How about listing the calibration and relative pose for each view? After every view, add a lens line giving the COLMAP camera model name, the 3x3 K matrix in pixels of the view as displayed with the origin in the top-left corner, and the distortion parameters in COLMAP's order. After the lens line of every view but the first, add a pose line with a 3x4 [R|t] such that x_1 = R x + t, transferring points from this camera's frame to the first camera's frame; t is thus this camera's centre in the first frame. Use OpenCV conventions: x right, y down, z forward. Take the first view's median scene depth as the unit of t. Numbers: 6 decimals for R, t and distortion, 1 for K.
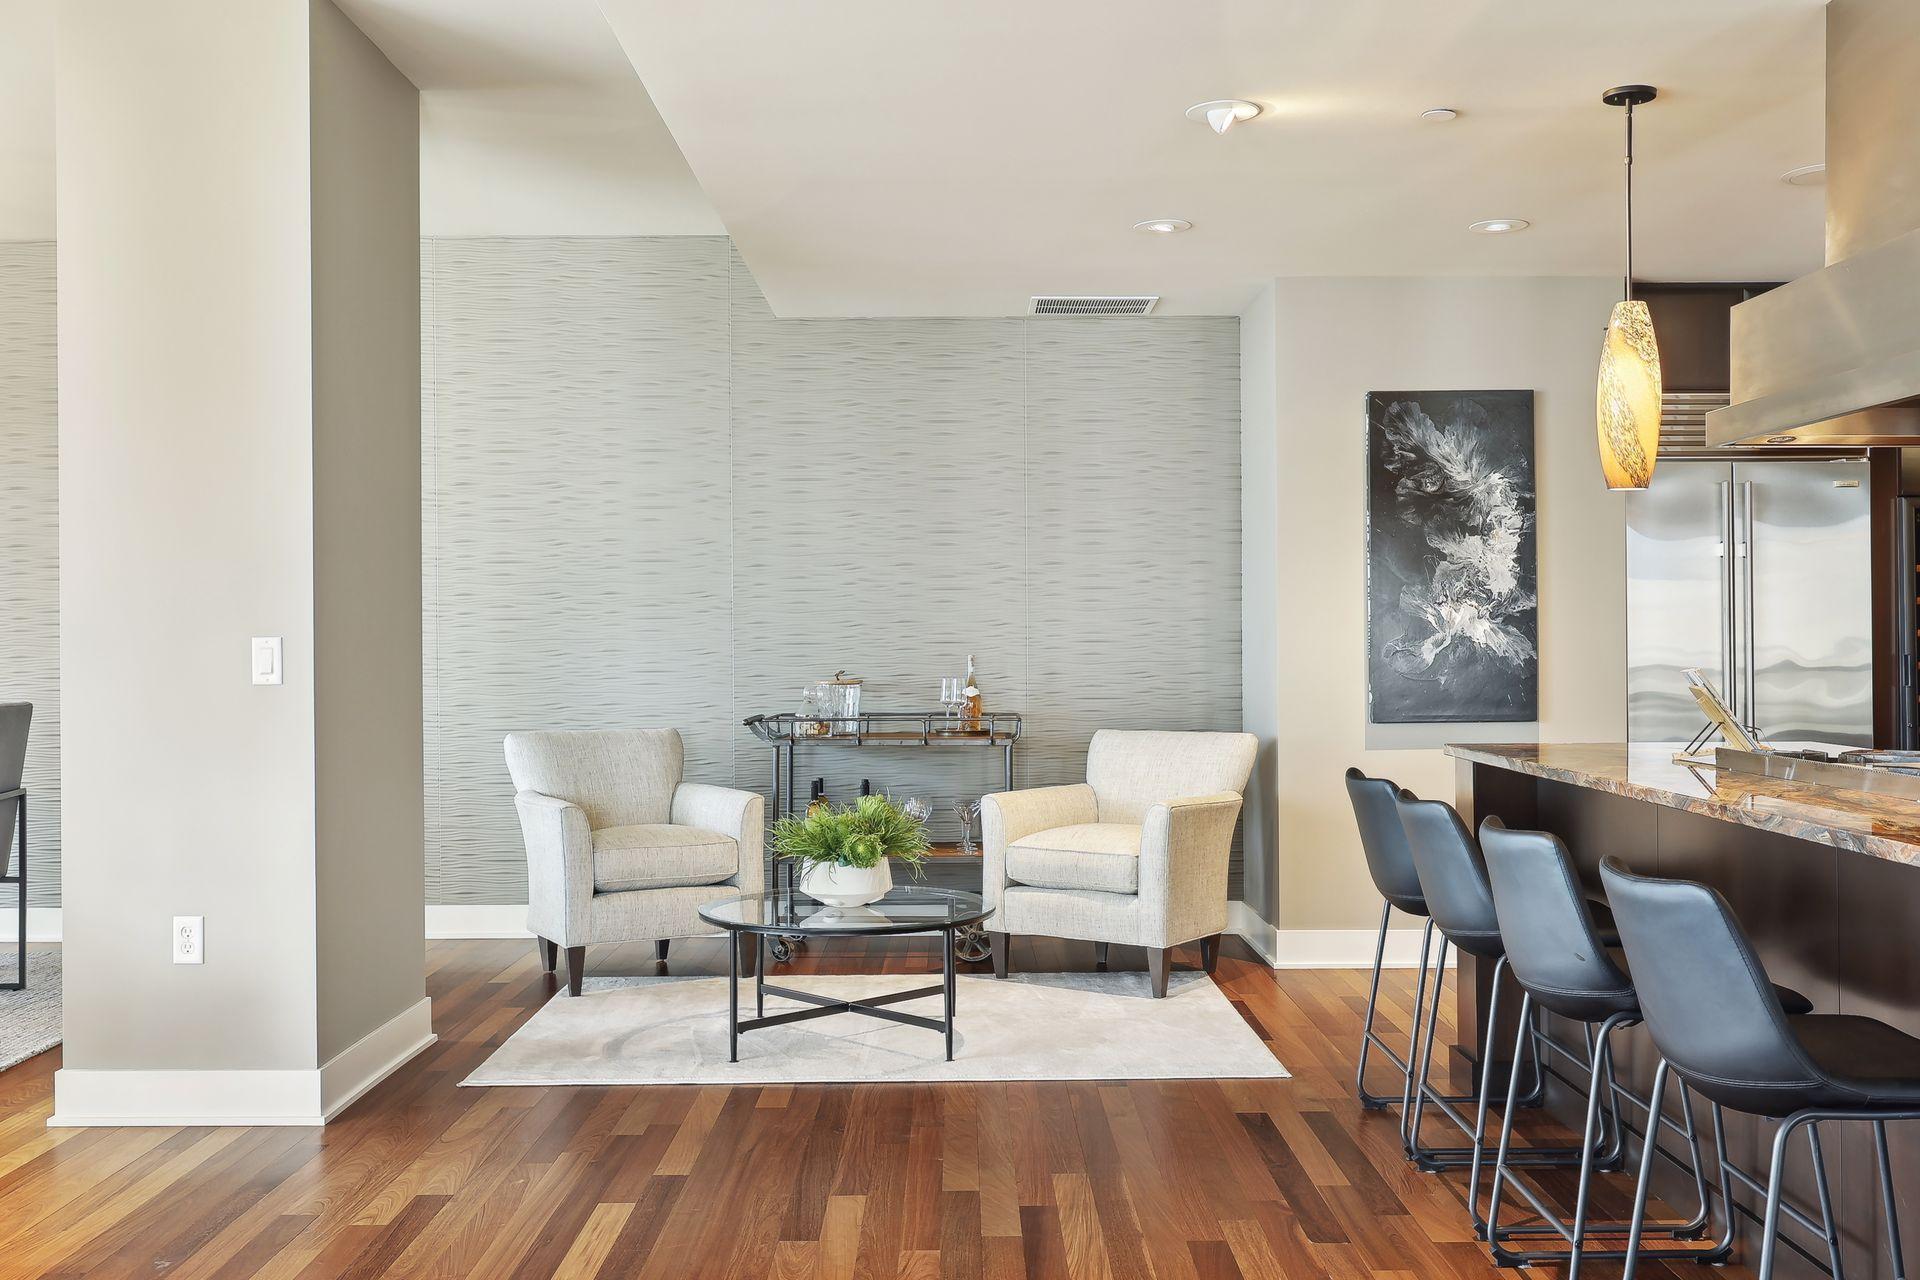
lens RADIAL K [[1833.7, 0, 960.9], [0, 1833.7, 645.8], [0, 0, 1]] dist [-0.001325, 0.000000]
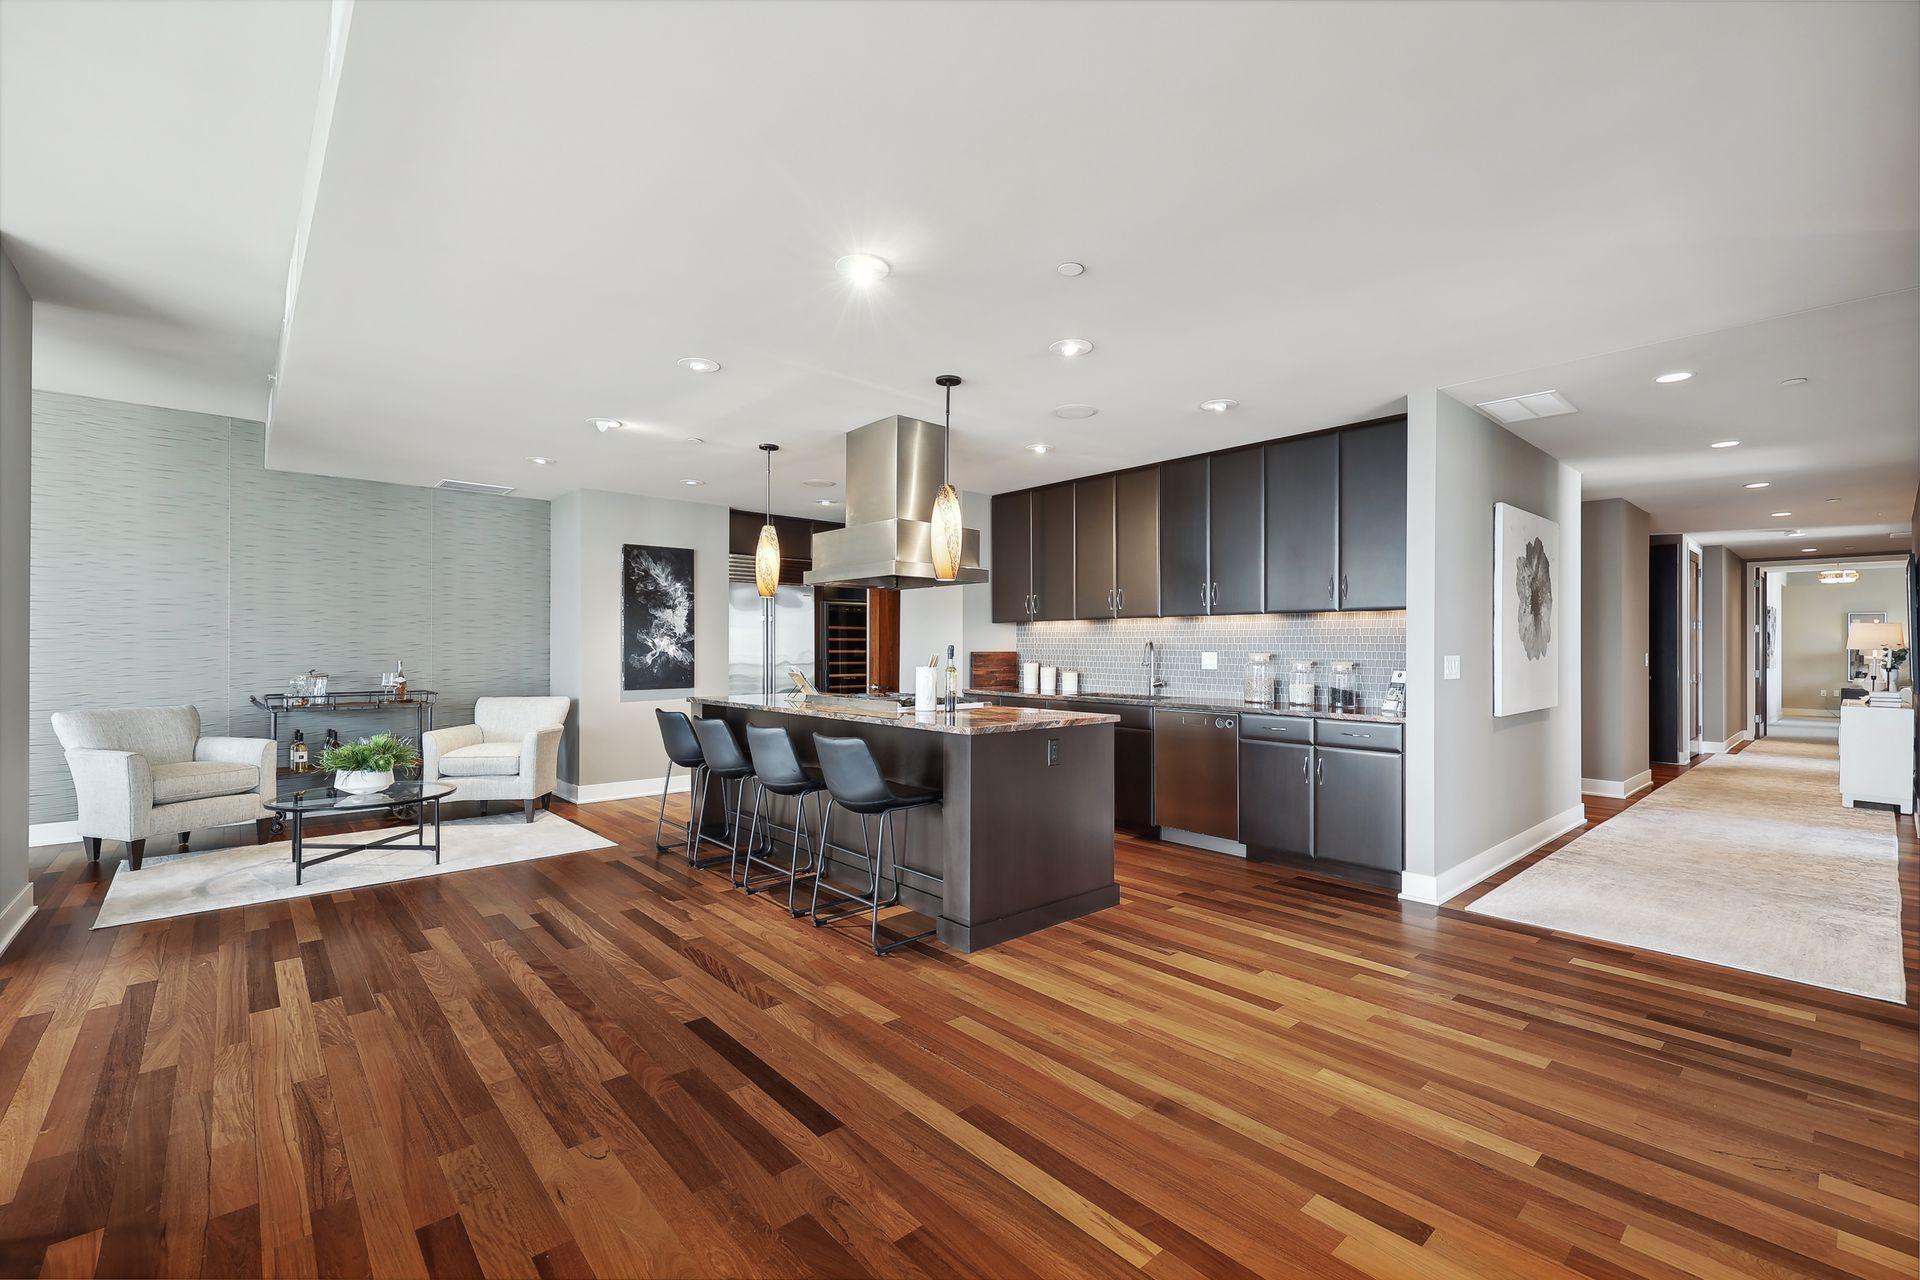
lens RADIAL K [[824.3, 0, 973.3], [0, 824.3, 651.9], [0, 0, 1]] dist [0.014986, -0.001106]
pose [[0.746025, 0.003375, 0.665909, -0.137423], [-0.001524, 0.999993, -0.003361, -0.002520], [-0.665916, 0.001493, 0.746025, -0.051248]]
